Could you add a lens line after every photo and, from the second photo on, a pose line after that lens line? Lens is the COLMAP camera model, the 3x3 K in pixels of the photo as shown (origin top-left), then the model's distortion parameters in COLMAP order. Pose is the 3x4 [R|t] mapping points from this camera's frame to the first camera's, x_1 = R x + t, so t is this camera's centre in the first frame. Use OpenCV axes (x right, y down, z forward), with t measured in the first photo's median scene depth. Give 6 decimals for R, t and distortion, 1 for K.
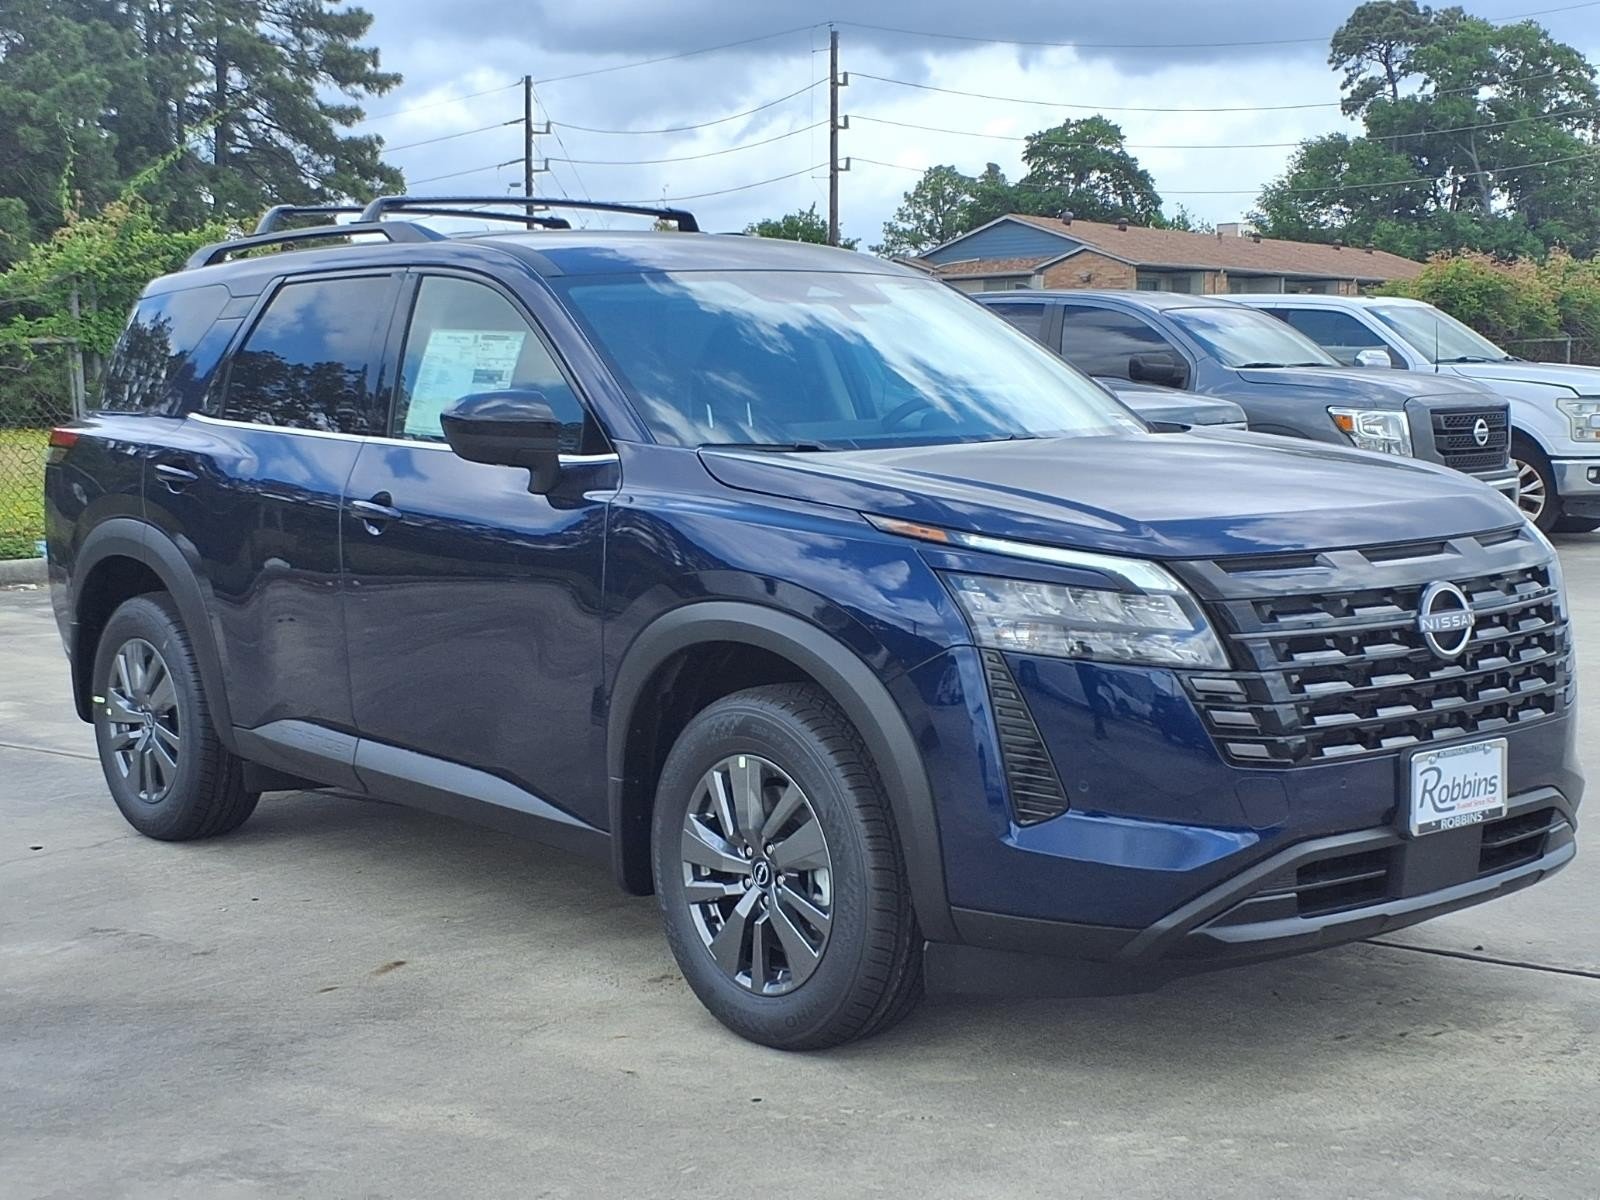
lens RADIAL K [[2313.5, 0, 792.5], [0, 2313.5, 643.9], [0, 0, 1]] dist [0.297508, -1.099411]
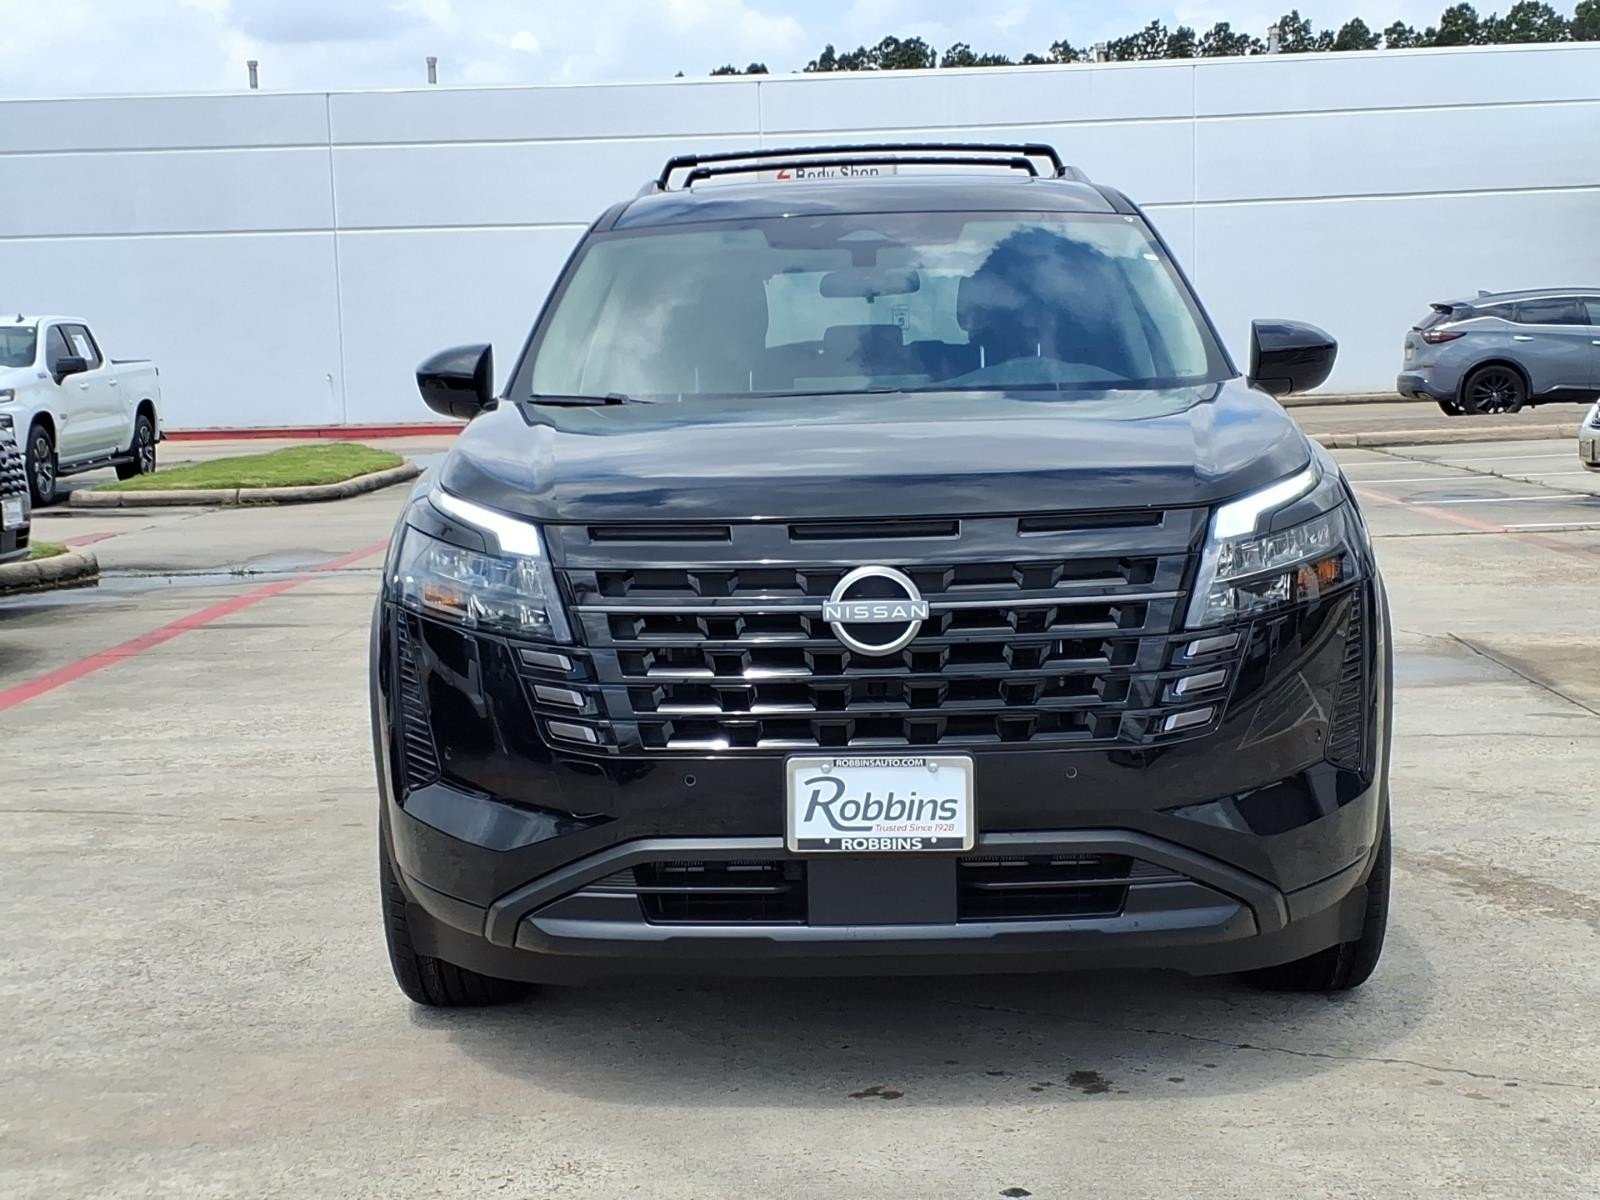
lens RADIAL K [[2557.4, 0, 781.2], [0, 2557.4, 610.2], [0, 0, 1]] dist [0.301308, -1.072433]
pose [[0.713691, 0.059635, -0.697918, 0.914284], [-0.059514, 0.997929, 0.024411, -0.031242], [0.697928, 0.024114, 0.715762, 0.305770]]
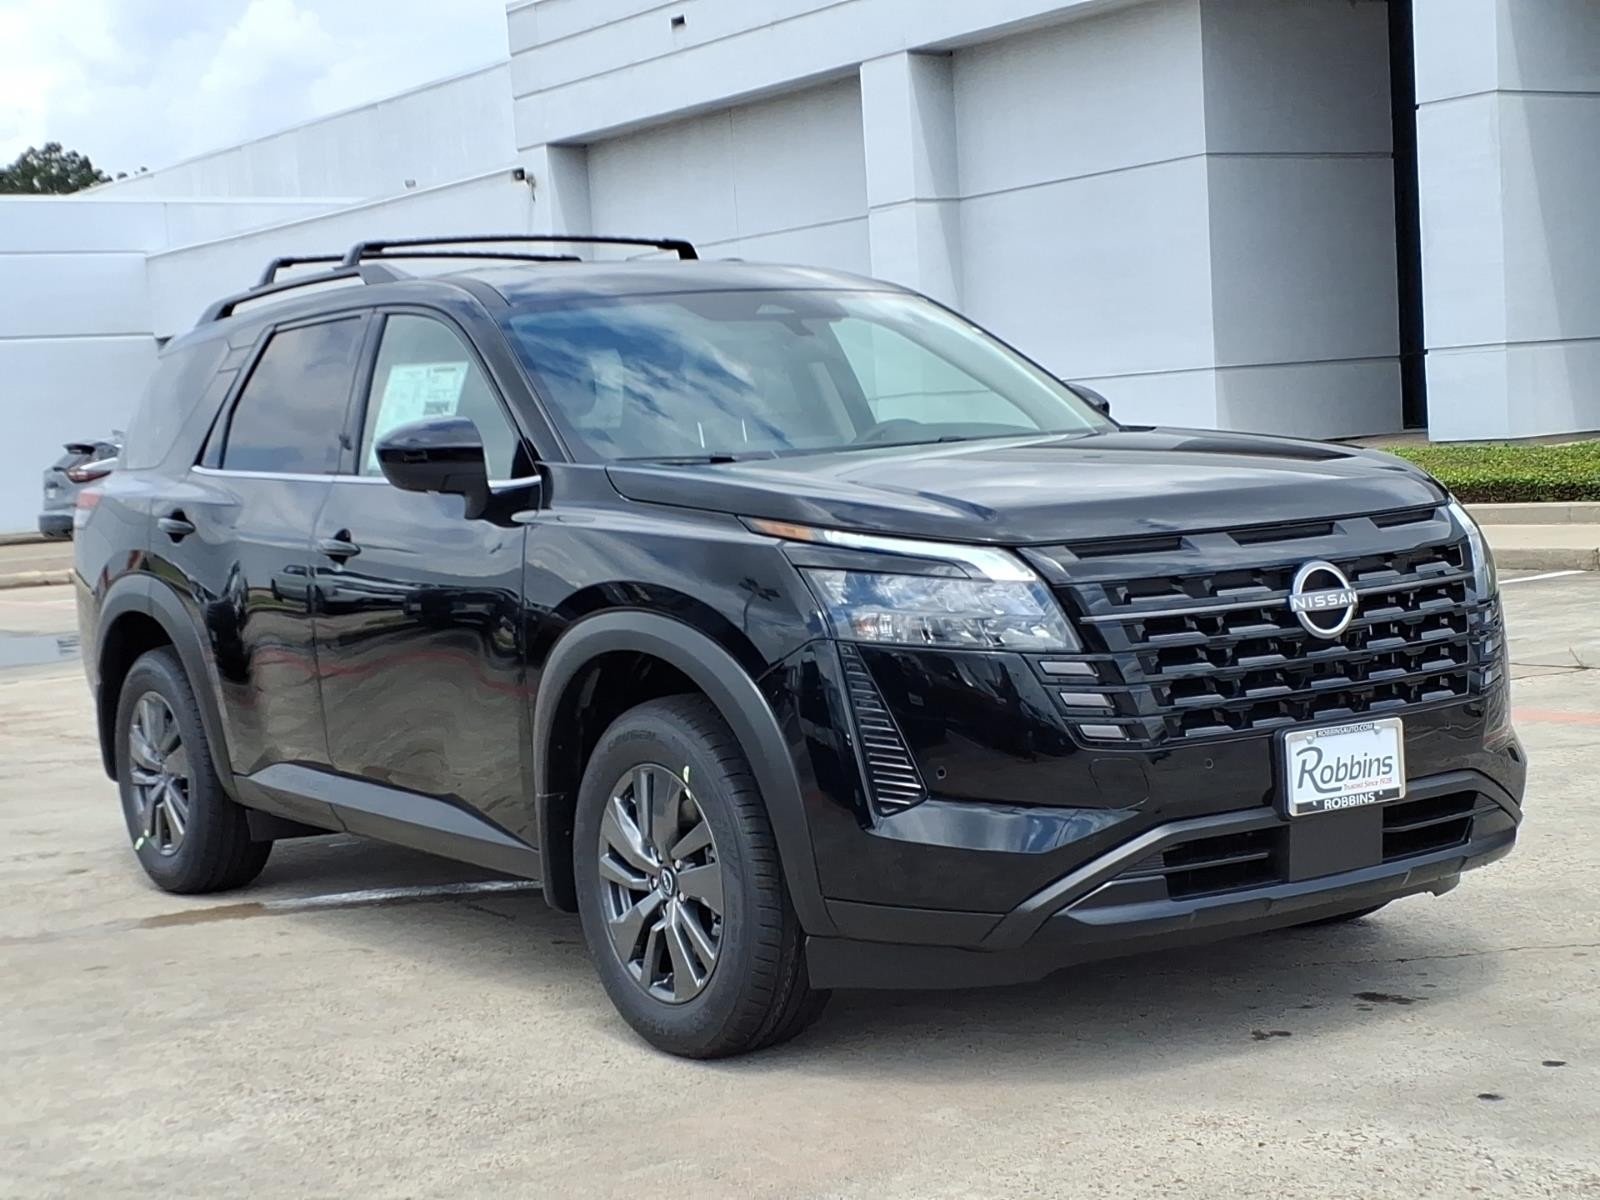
lens RADIAL K [[2557.4, 0, 781.2], [0, 2557.4, 610.2], [0, 0, 1]] dist [0.301308, -1.072433]
pose [[0.993612, -0.039036, -0.105887, 0.167020], [0.034128, 0.998275, -0.047771, 0.039117], [0.107569, 0.043852, 0.993230, -0.110024]]
